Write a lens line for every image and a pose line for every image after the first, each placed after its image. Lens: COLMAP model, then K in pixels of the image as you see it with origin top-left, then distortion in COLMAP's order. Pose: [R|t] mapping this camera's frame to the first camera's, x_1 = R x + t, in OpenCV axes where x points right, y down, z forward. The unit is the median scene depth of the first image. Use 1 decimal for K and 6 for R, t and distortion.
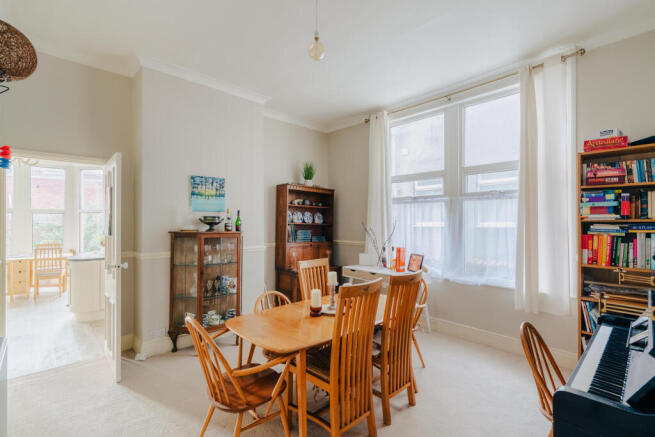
lens RADIAL K [[296.7, 0, 326.8], [0, 296.7, 225.4], [0, 0, 1]] dist [-0.000379, 0.000775]
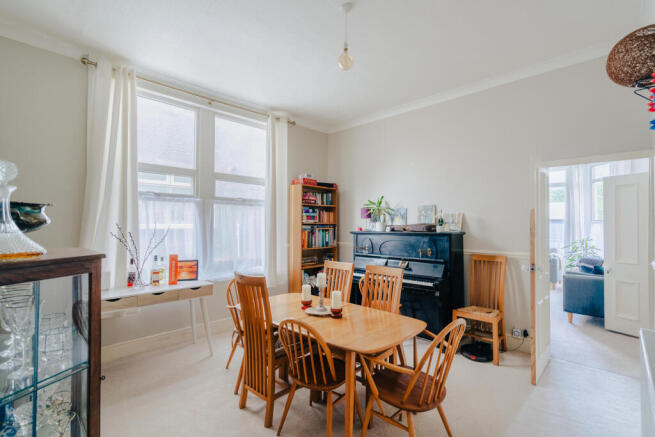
lens RADIAL K [[296.7, 0, 326.8], [0, 296.7, 225.4], [0, 0, 1]] dist [-0.000379, 0.000775]
pose [[-0.021091, -0.006617, 0.999756, -0.585350], [0.005225, 0.999964, 0.006728, -0.009527], [-0.999764, 0.005366, -0.021056, 0.591029]]
